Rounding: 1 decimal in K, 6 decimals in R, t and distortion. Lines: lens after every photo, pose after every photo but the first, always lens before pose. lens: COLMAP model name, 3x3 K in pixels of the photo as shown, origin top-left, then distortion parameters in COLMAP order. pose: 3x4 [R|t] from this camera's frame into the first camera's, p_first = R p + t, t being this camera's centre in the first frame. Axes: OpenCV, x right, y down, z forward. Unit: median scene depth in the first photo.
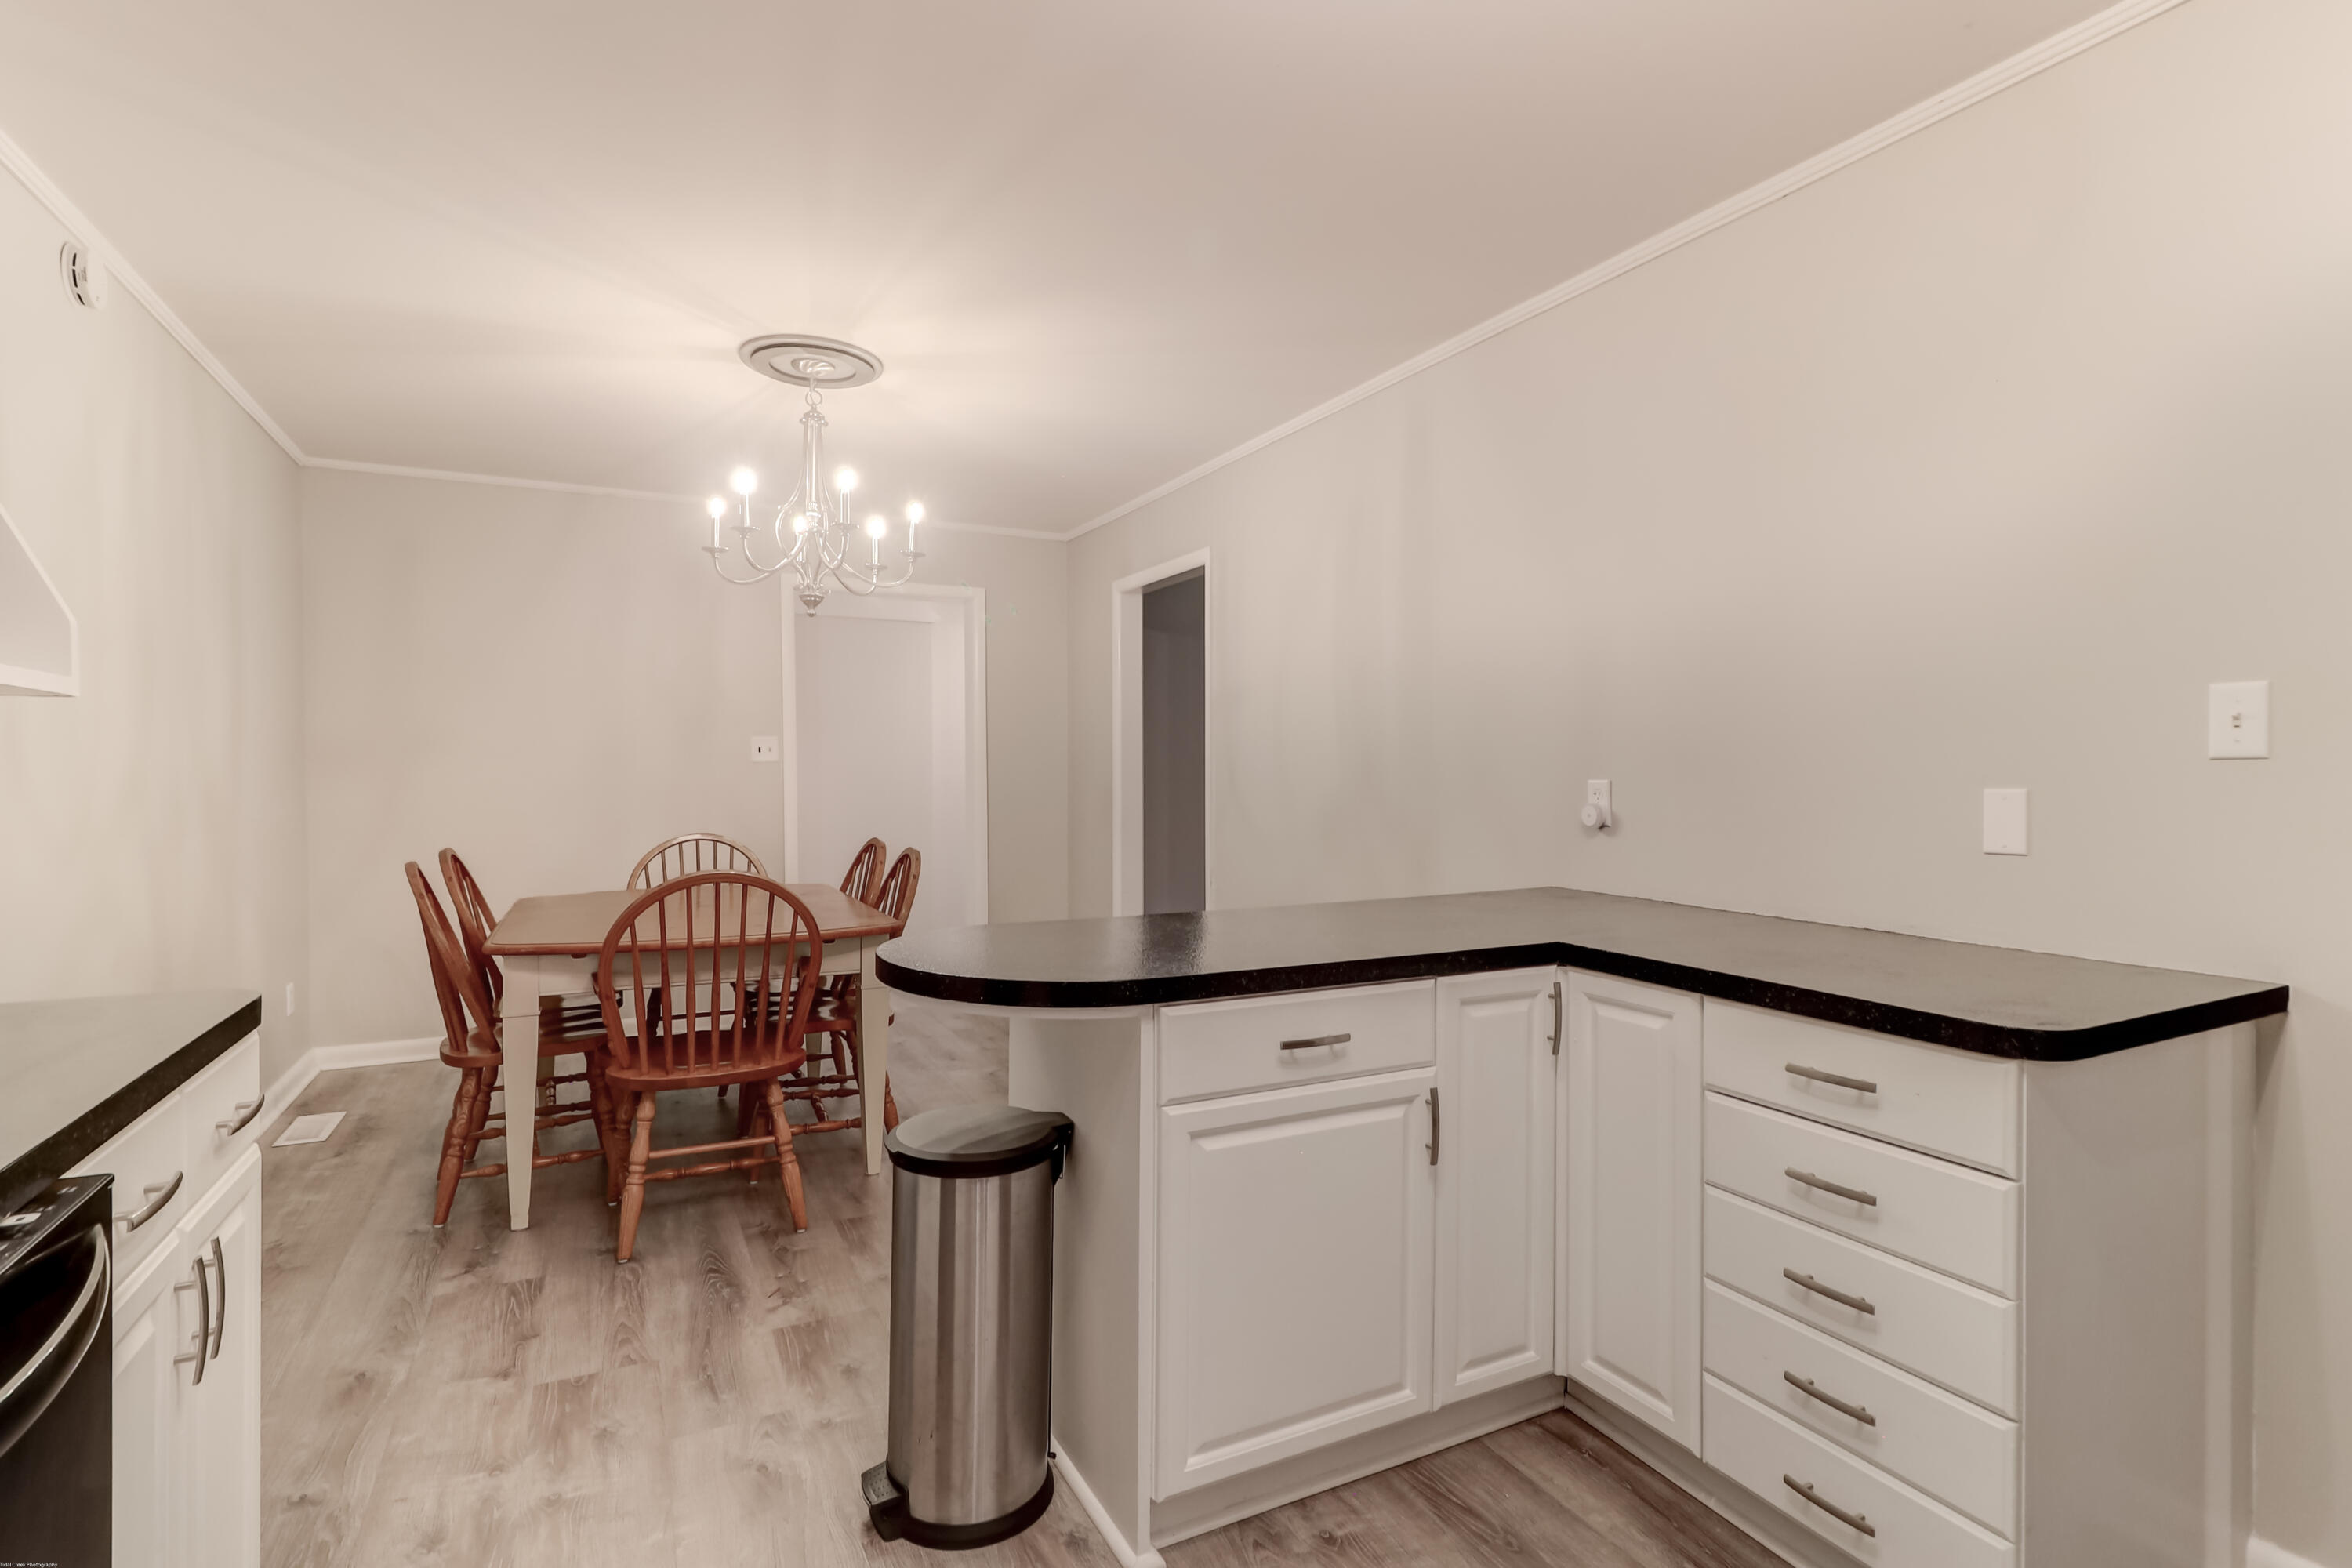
lens RADIAL K [[1142.0, 0, 1176.0], [0, 1142.0, 784.0], [0, 0, 1]] dist [0.018555, 0.000970]
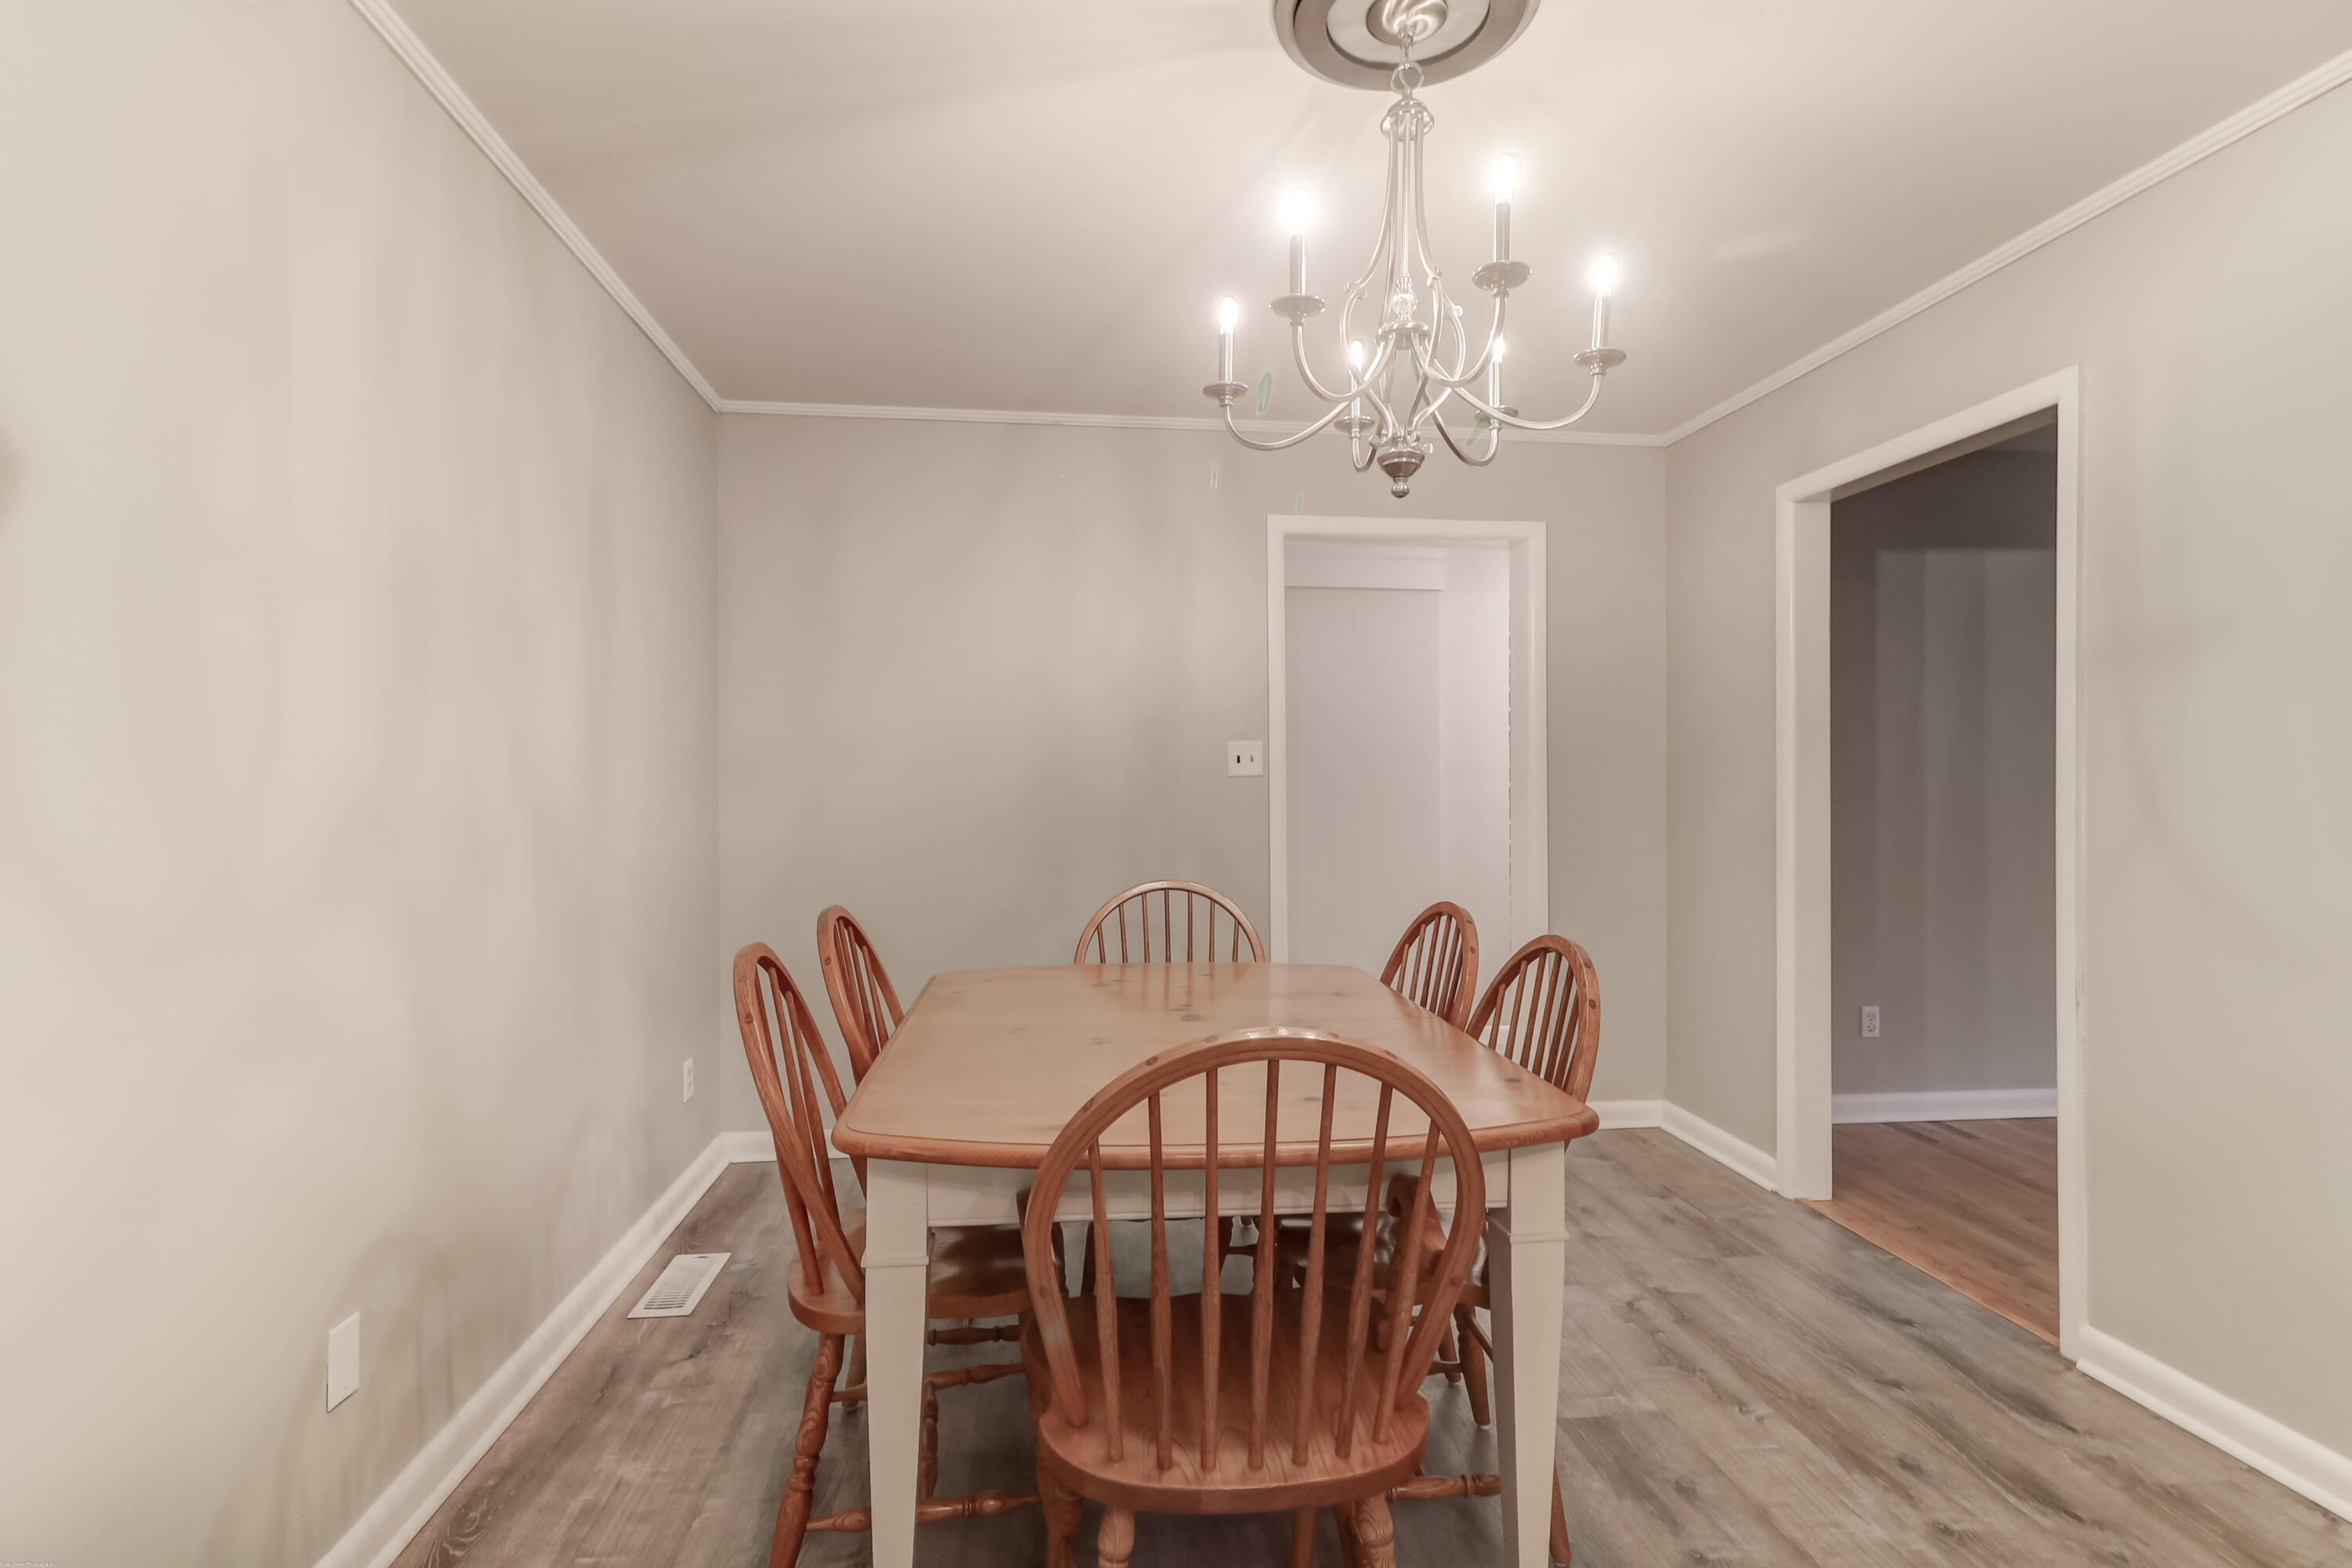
lens RADIAL K [[1142.0, 0, 1176.0], [0, 1142.0, 784.0], [0, 0, 1]] dist [0.018555, 0.000970]
pose [[0.938294, 0.000399, -0.345838, -0.203603], [-0.004402, 0.999932, -0.010788, -0.008377], [0.345810, 0.011645, 0.938232, 0.416154]]
